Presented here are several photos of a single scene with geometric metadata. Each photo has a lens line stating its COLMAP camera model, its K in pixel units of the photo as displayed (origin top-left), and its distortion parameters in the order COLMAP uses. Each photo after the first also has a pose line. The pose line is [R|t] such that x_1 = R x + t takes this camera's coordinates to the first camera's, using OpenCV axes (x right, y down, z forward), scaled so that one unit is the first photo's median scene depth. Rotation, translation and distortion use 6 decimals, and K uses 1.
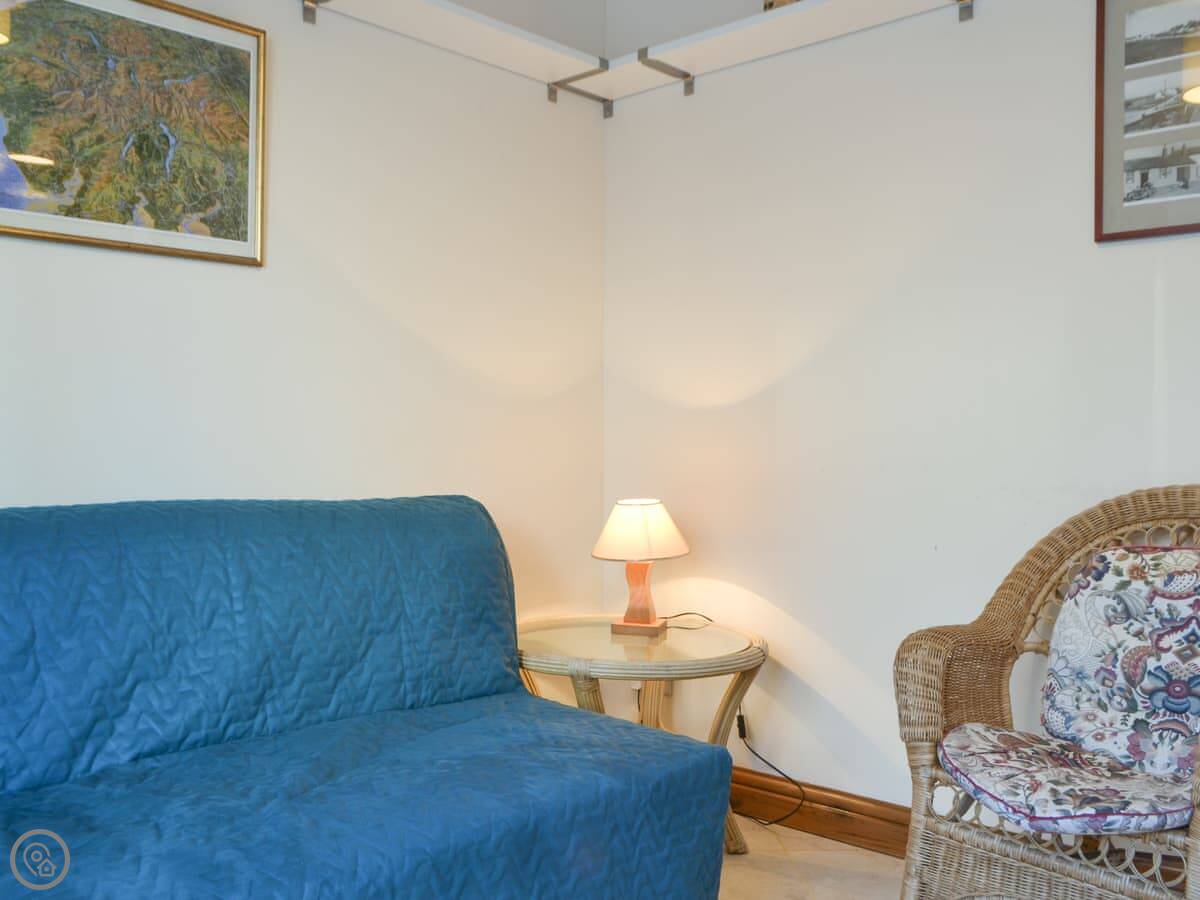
lens RADIAL K [[1126.5, 0, 658.7], [0, 1126.5, 483.8], [0, 0, 1]] dist [-0.010948, 0.000000]
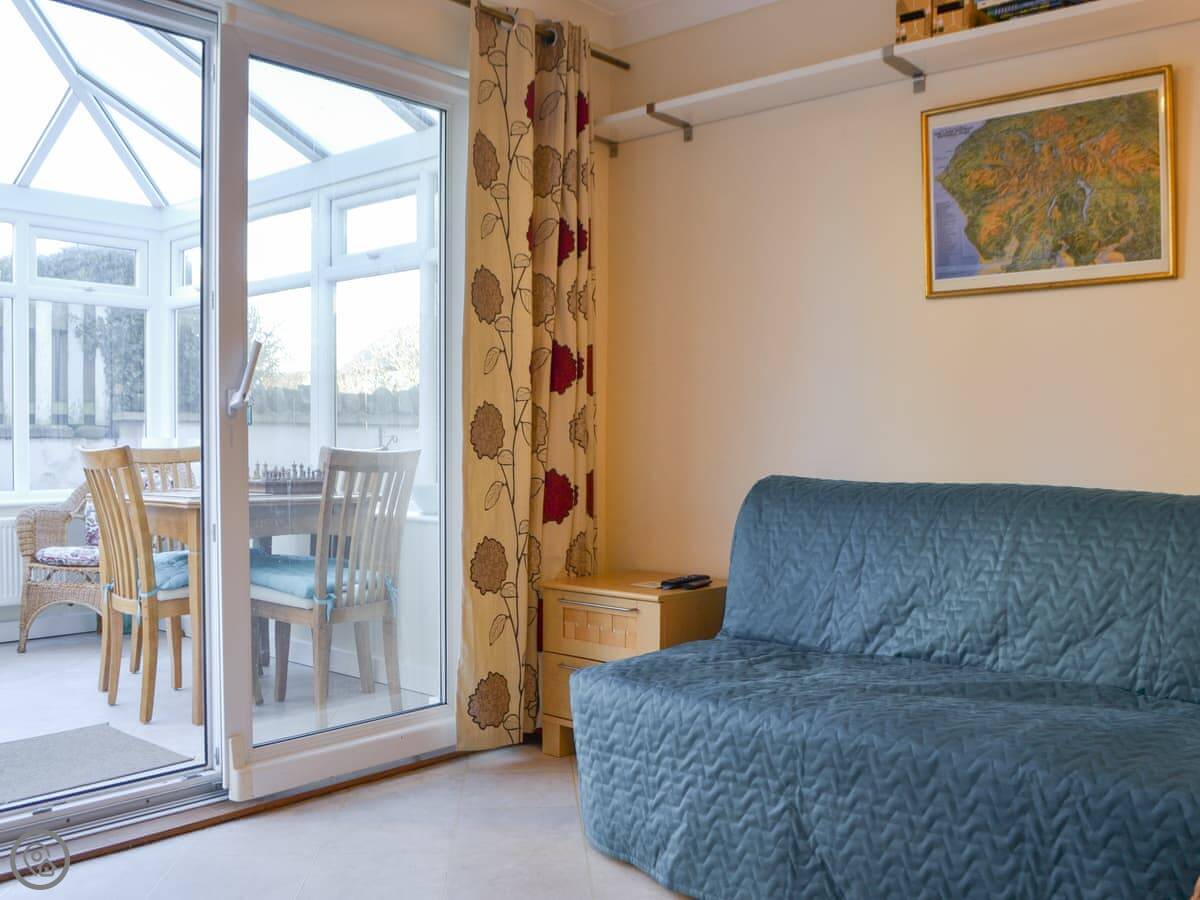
lens RADIAL K [[1126.5, 0, 530.4], [0, 1126.5, 460.9], [0, 0, 1]] dist [-0.010948, 0.000000]
pose [[-0.002837, 0.024003, -0.999708, 0.921130], [-0.031993, 0.999198, 0.024082, -0.027223], [0.999484, 0.032052, -0.002067, 0.474504]]
